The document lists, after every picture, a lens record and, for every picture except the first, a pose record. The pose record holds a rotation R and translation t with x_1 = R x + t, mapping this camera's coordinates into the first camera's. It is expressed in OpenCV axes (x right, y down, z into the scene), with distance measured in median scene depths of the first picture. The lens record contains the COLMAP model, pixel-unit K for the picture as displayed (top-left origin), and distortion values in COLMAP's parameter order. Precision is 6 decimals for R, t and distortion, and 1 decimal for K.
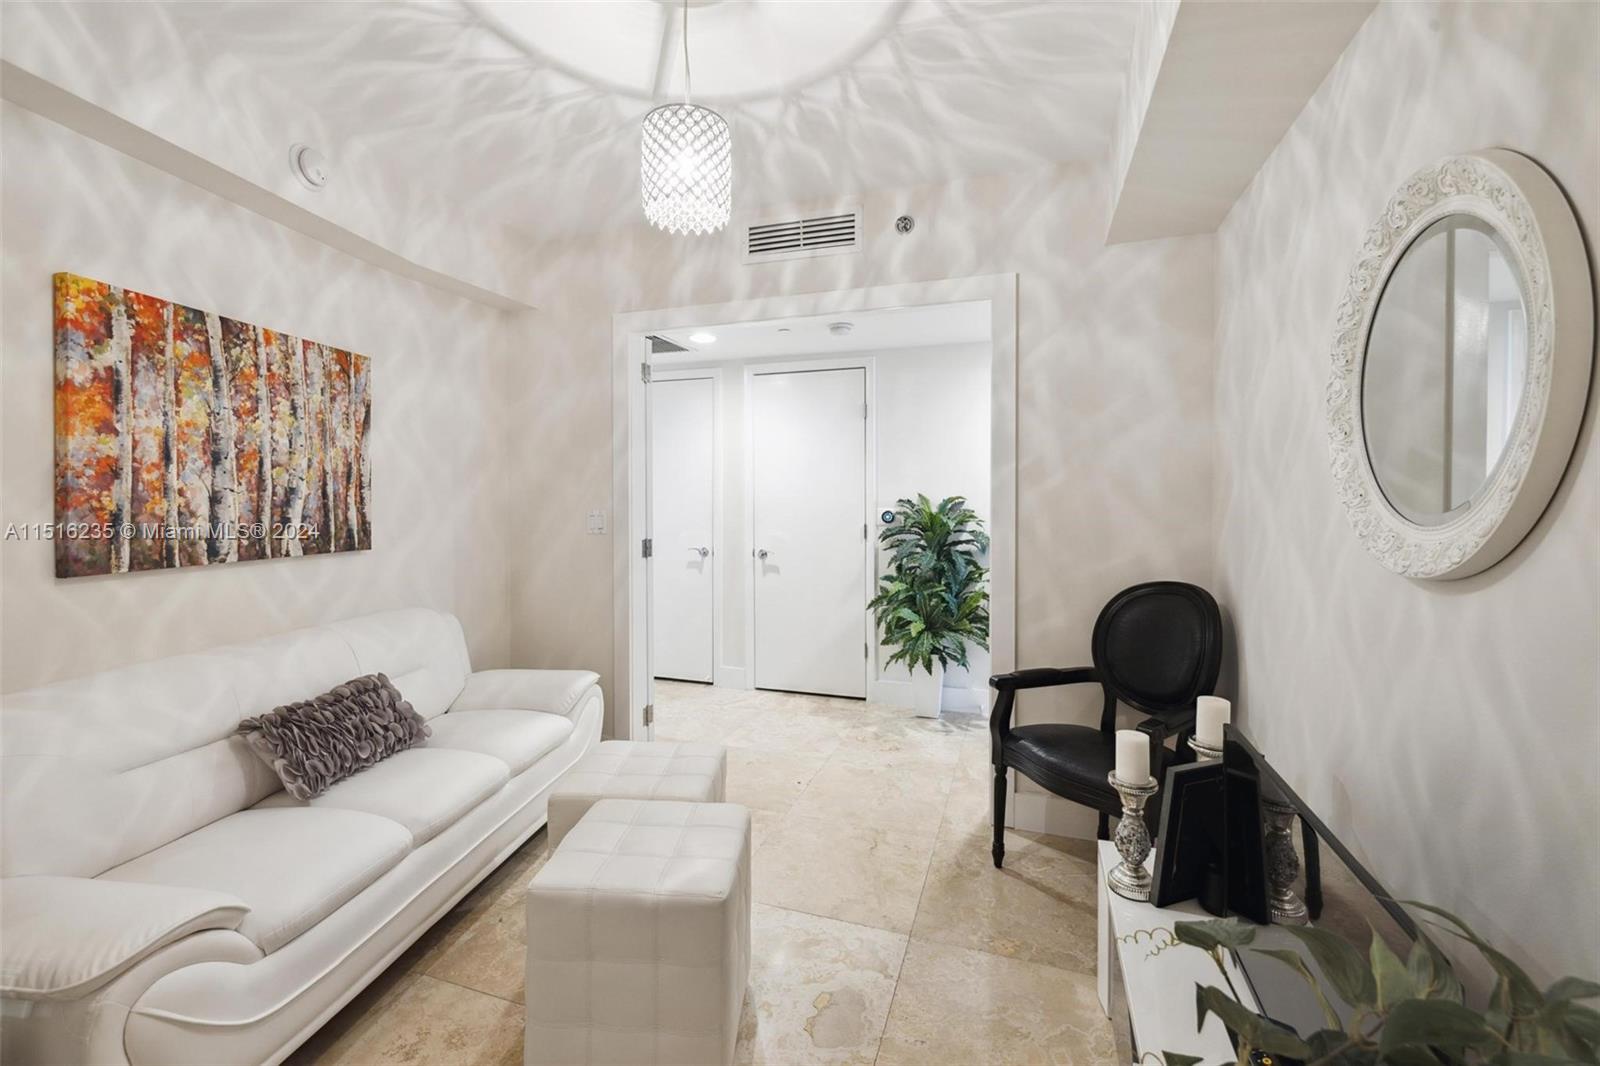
lens RADIAL K [[683.9, 0, 792.1], [0, 683.9, 521.0], [0, 0, 1]] dist [0.000547, 0.000010]
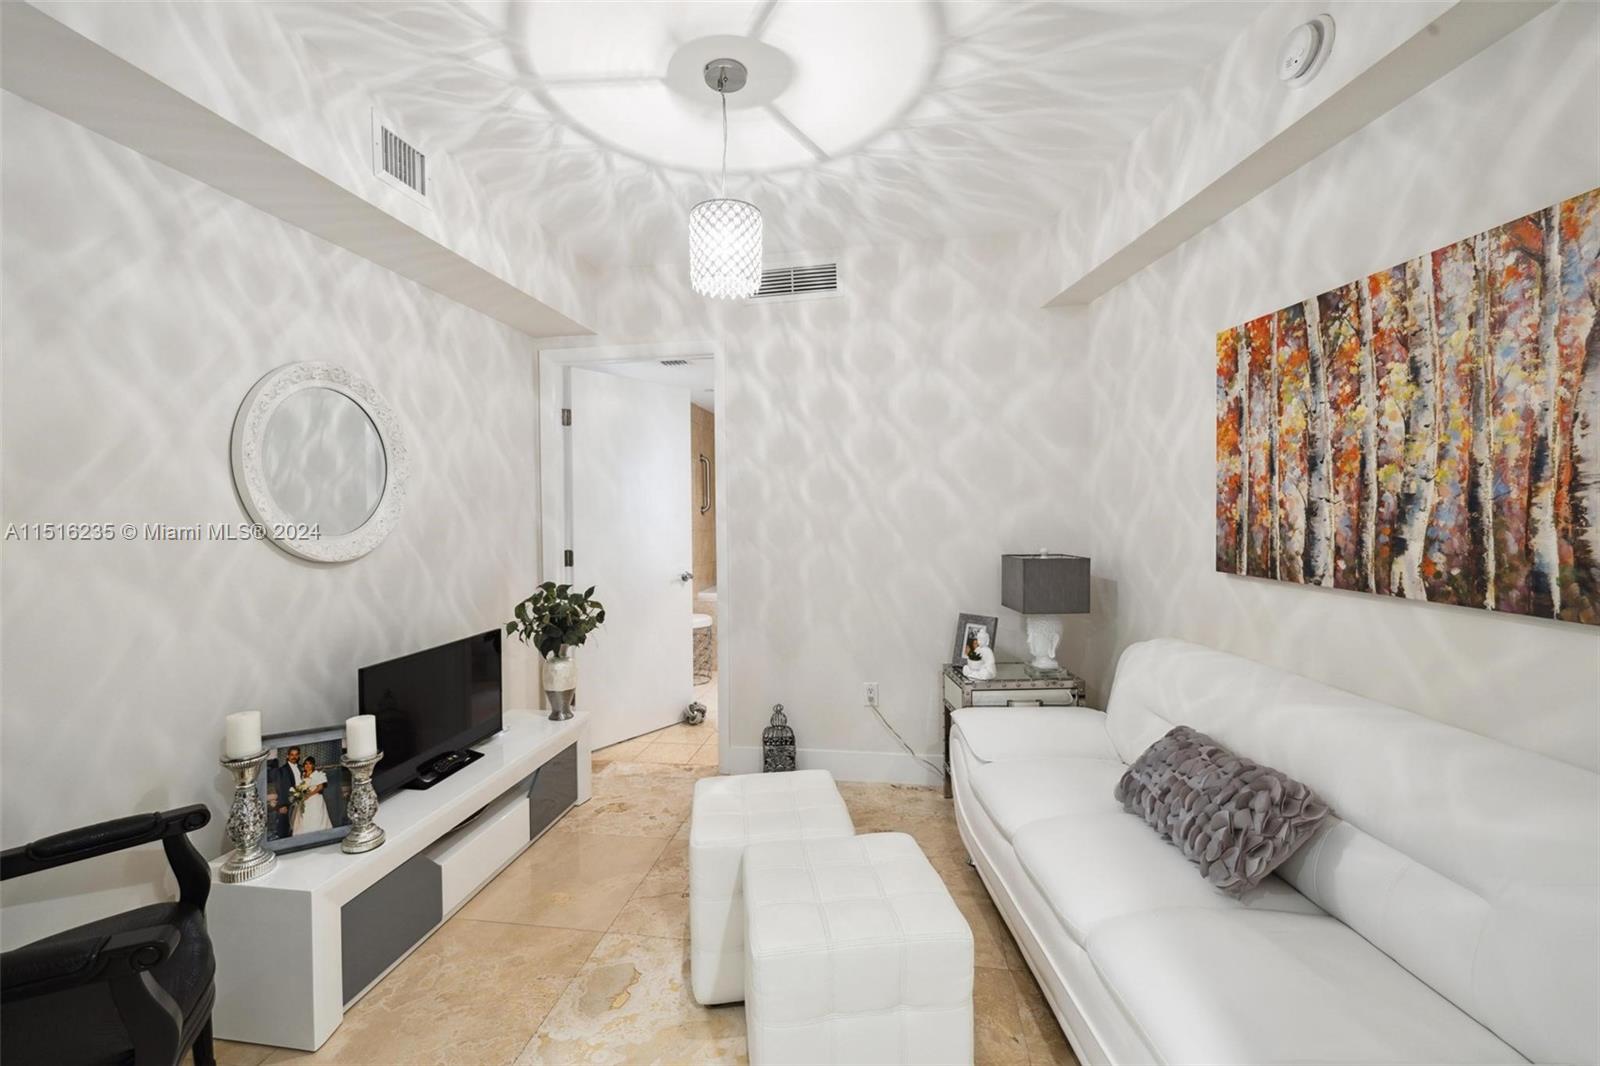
lens RADIAL K [[672.3, 0, 794.1], [0, 672.3, 526.9], [0, 0, 1]] dist [0.000220, 0.000047]
pose [[-0.984623, 0.018254, -0.173738, -0.042738], [0.008167, 0.998248, 0.058599, -0.063967], [0.174503, 0.056279, -0.983047, 1.644148]]
